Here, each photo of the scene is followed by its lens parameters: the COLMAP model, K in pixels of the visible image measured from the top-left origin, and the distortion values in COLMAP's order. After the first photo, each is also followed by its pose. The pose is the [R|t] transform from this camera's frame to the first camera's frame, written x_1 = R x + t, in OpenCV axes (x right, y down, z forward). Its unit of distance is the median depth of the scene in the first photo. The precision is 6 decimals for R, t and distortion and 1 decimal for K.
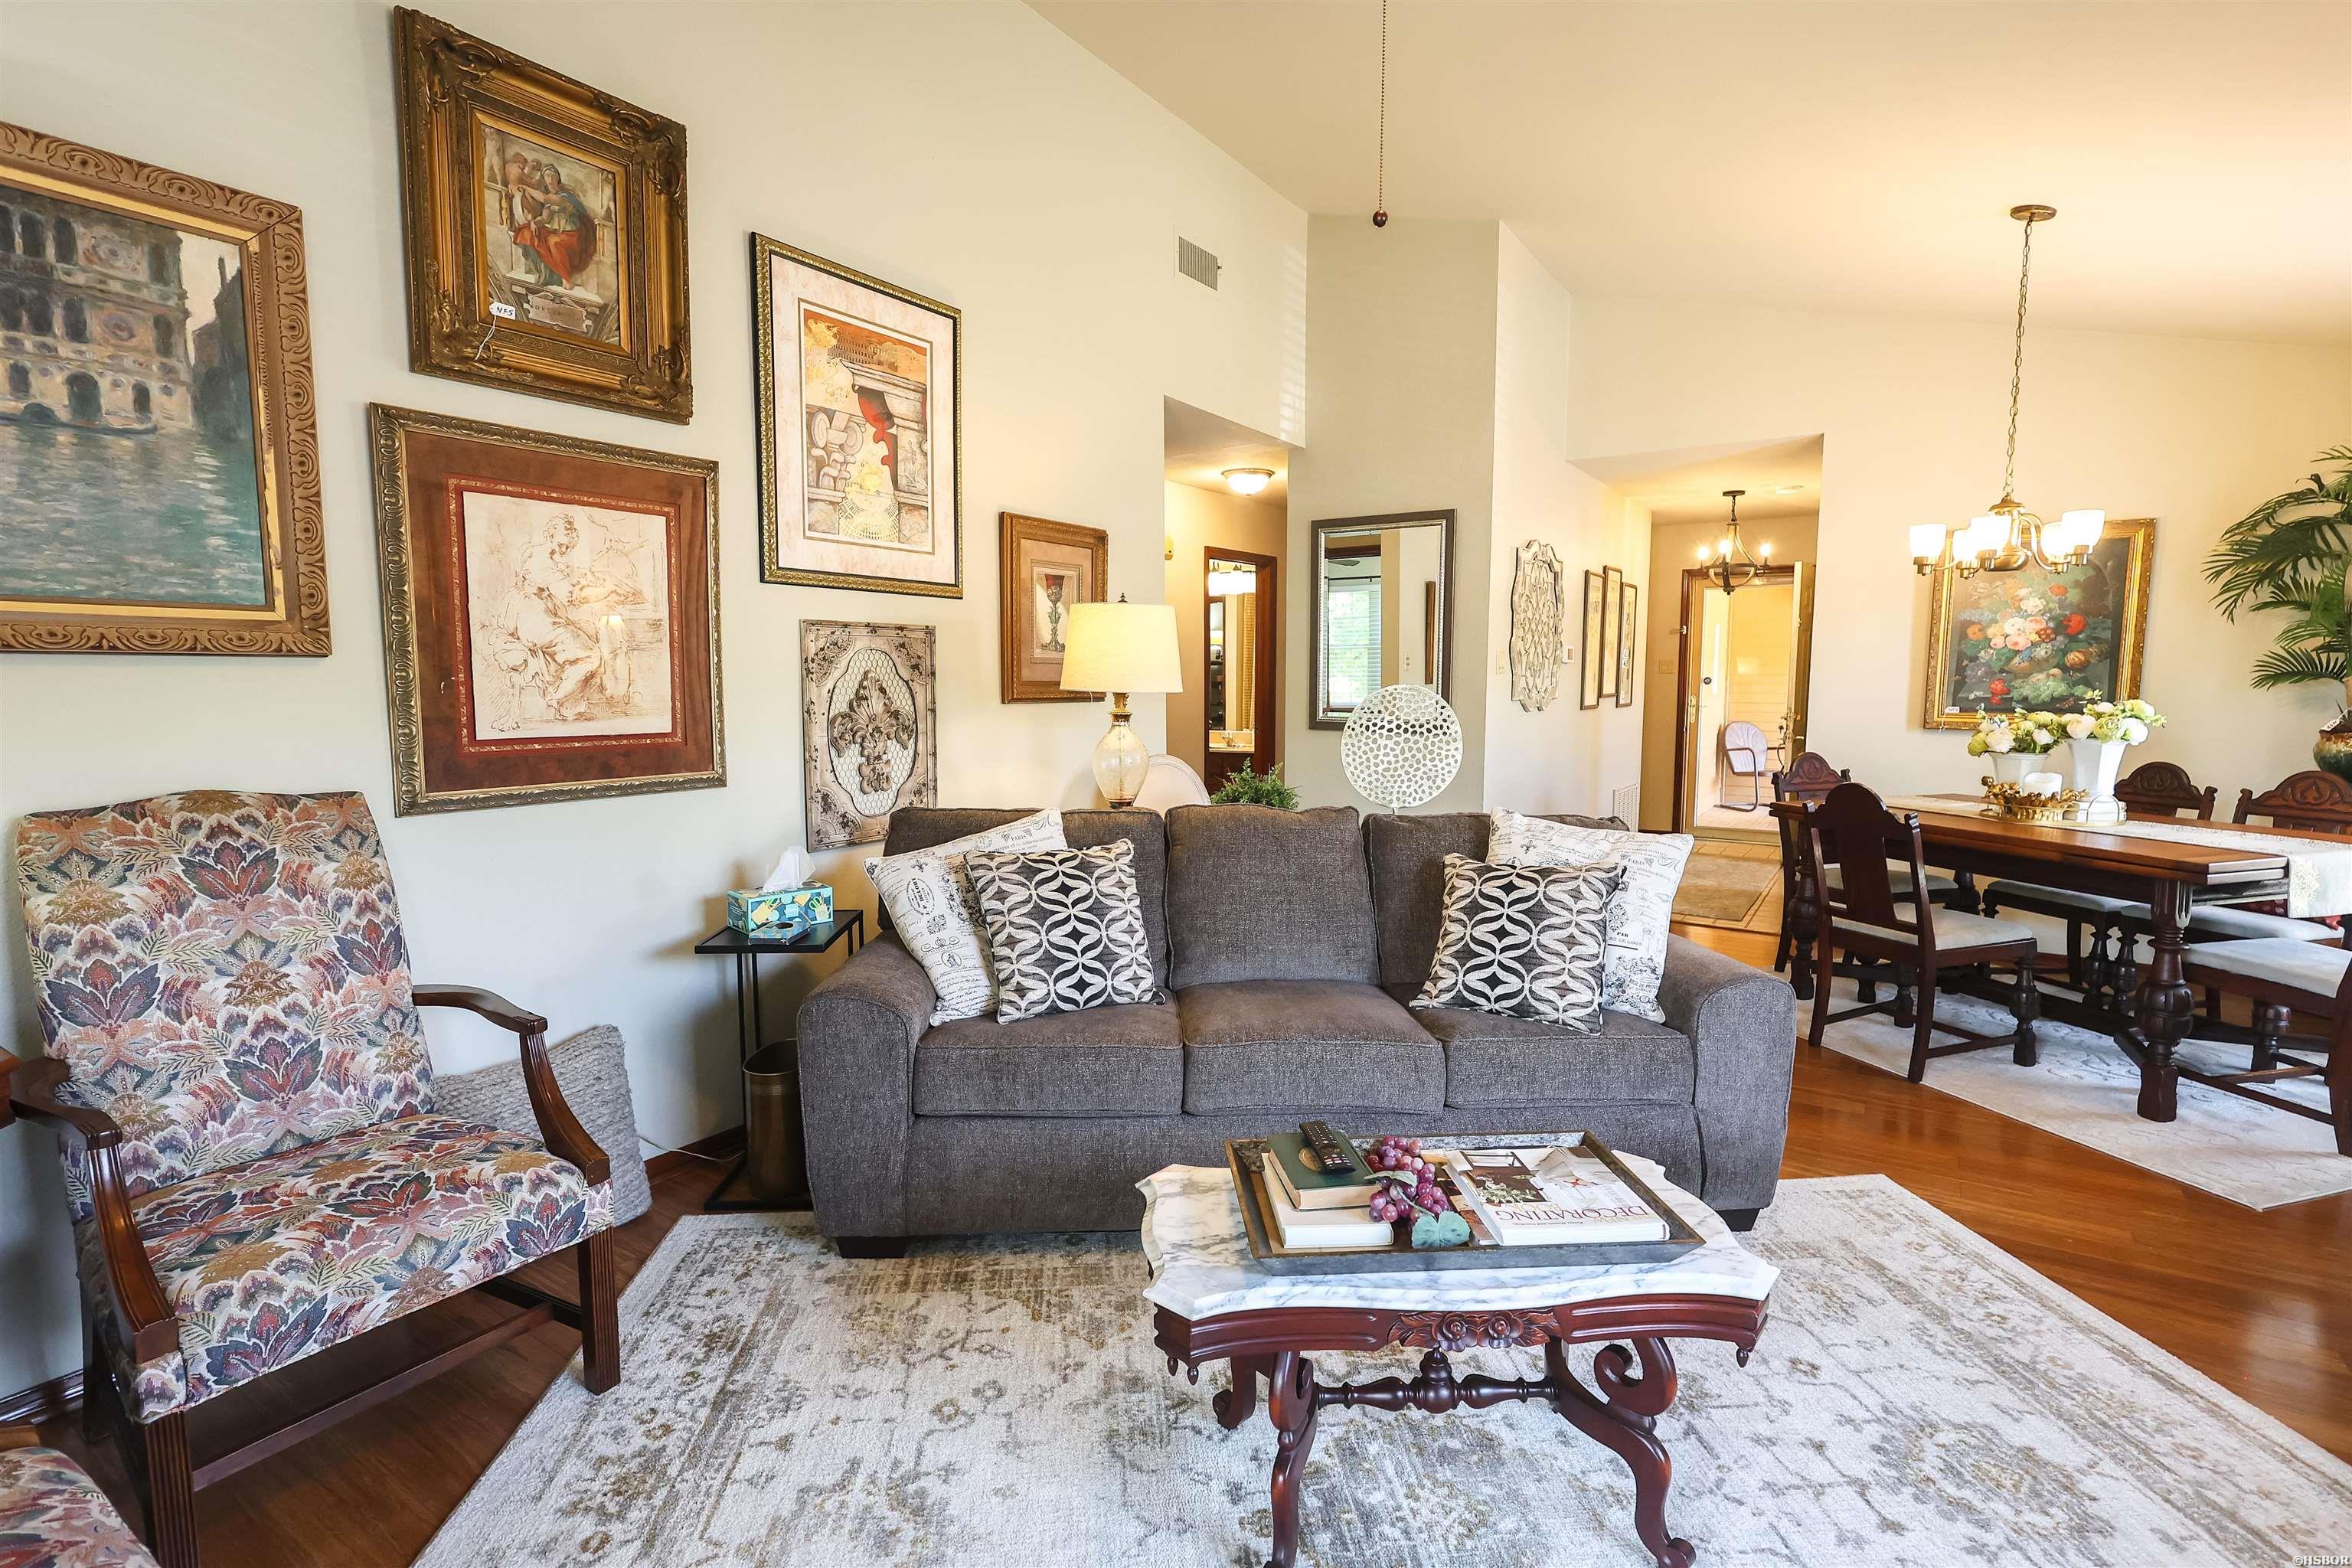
lens RADIAL K [[1092.6, 0, 1176.0], [0, 1092.6, 784.0], [0, 0, 1]] dist [0.002516, 0.000404]
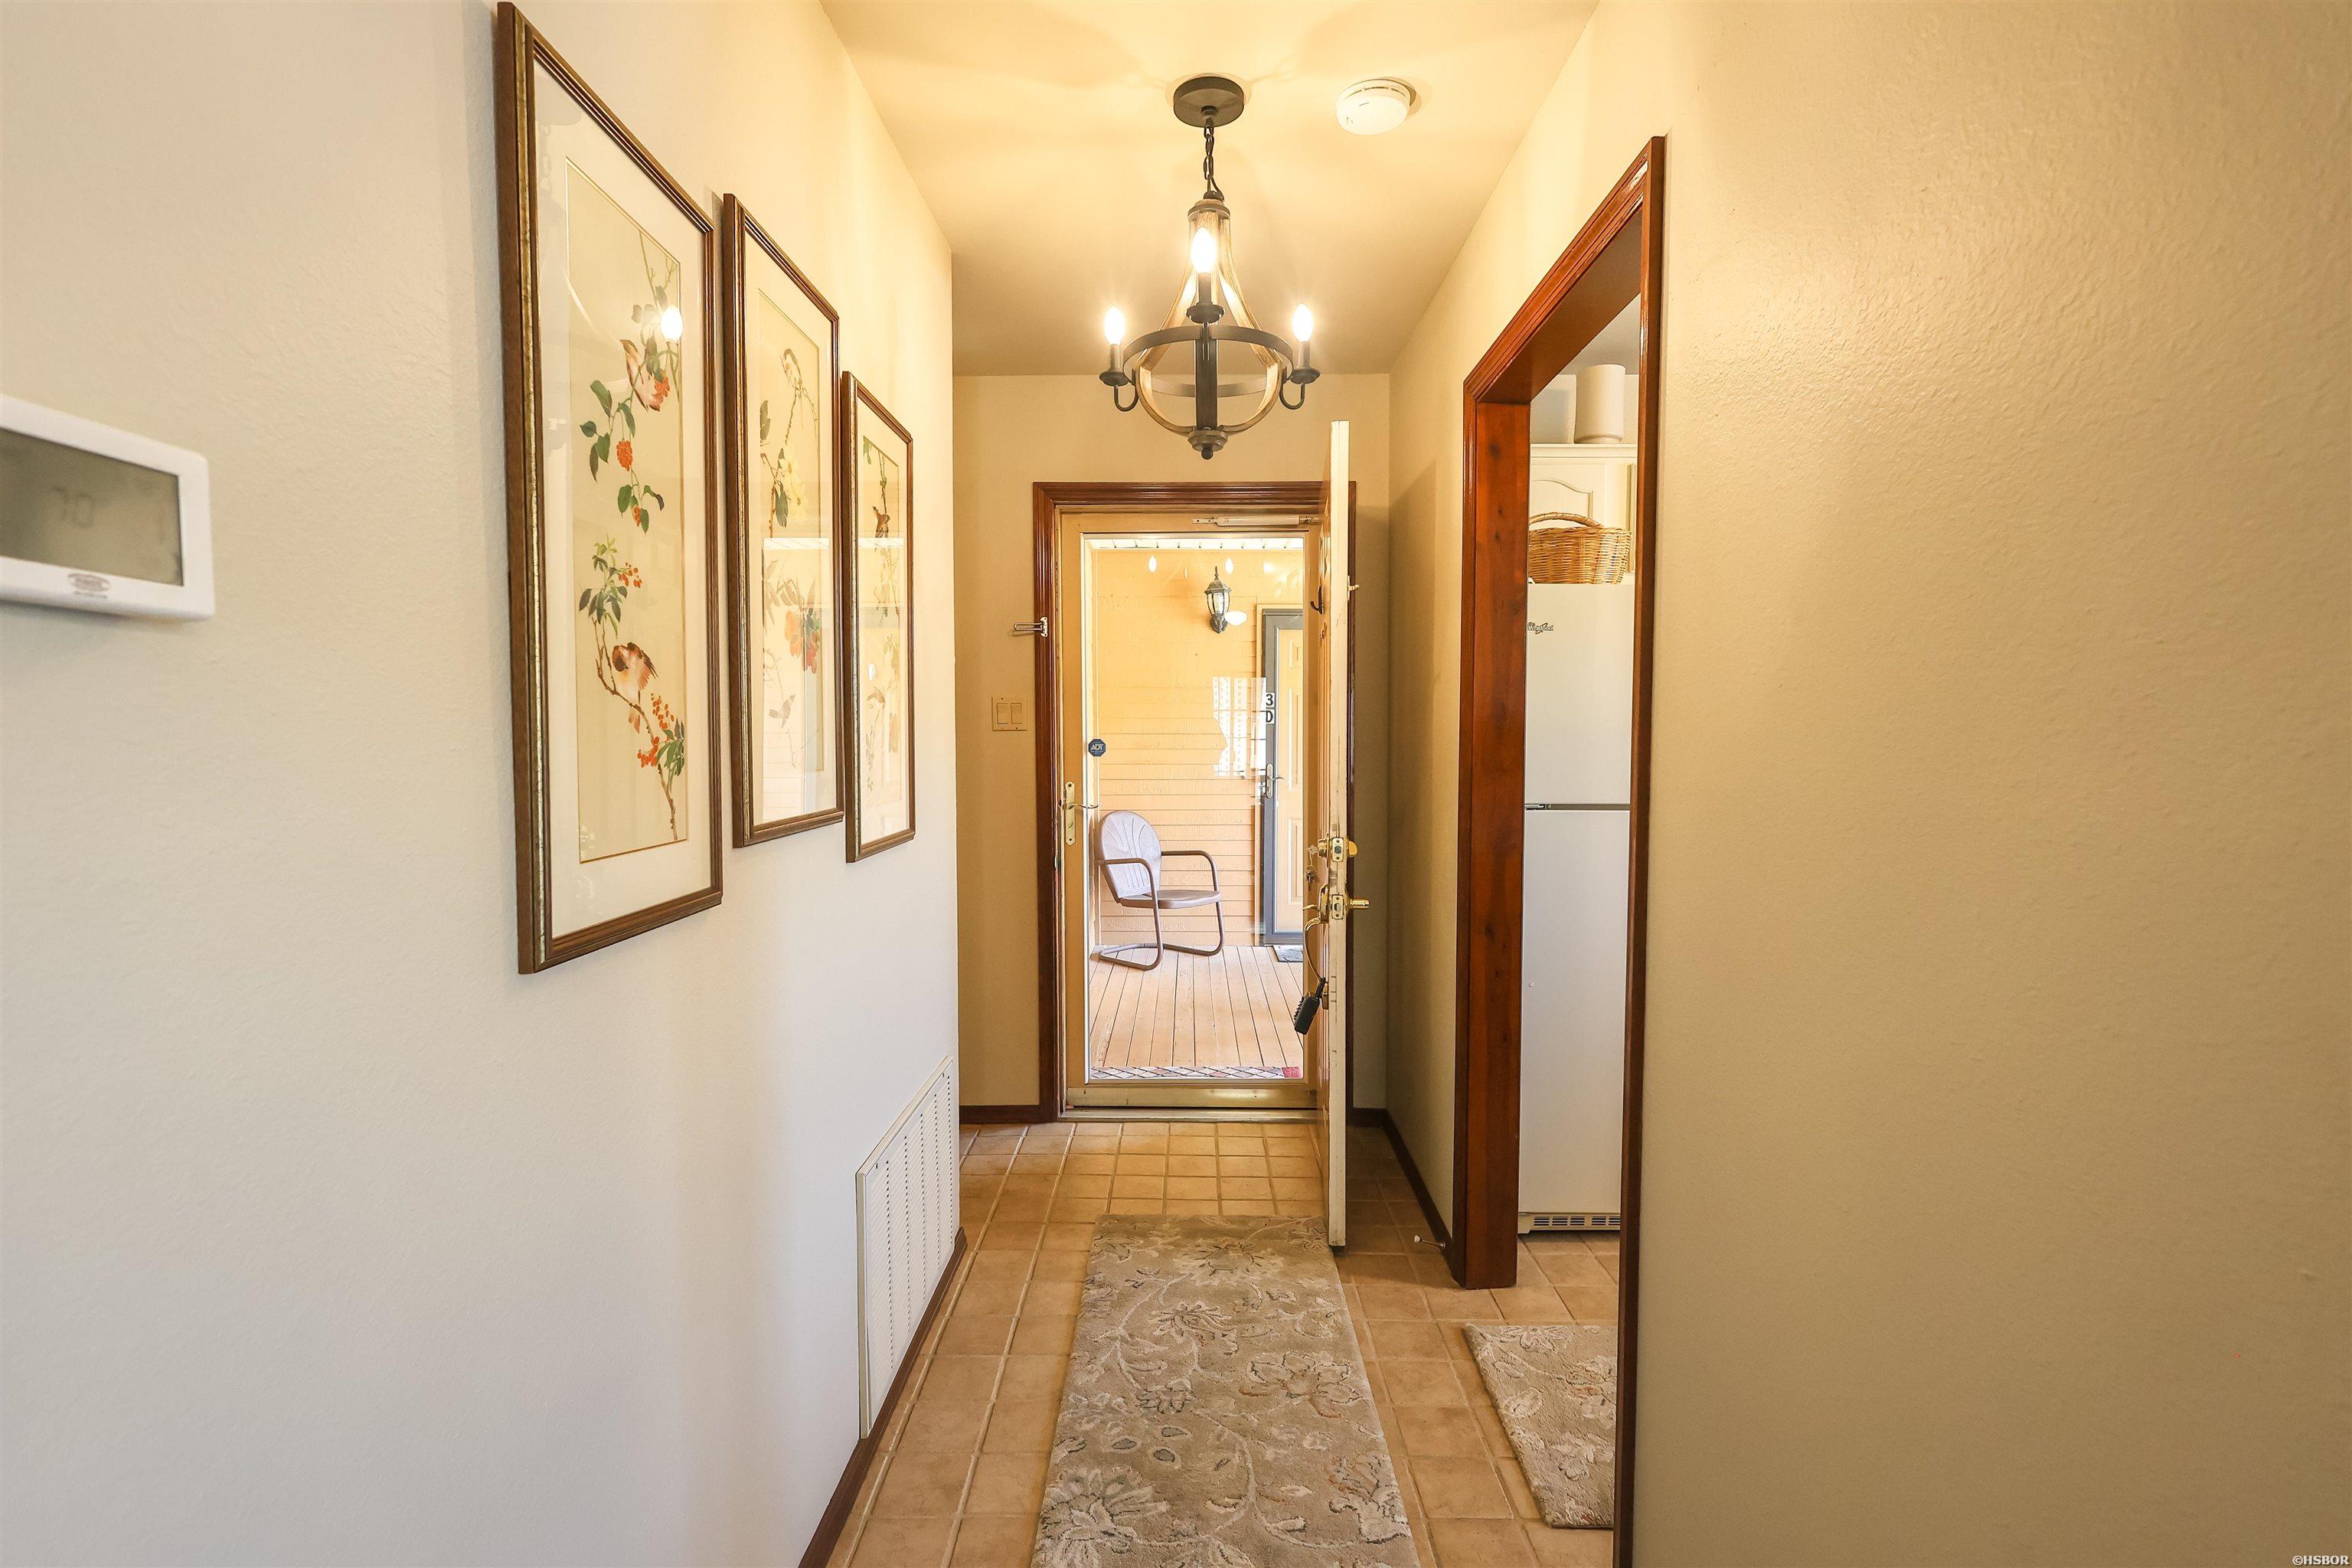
lens RADIAL K [[1091.8, 0, 1169.3], [0, 1091.8, 784.7], [0, 0, 1]] dist [-0.001817, 0.001153]
pose [[0.841489, -0.022592, 0.539801, 0.274344], [0.051784, 0.997898, -0.038961, -0.061026], [-0.537787, 0.060739, 0.840890, 0.617970]]
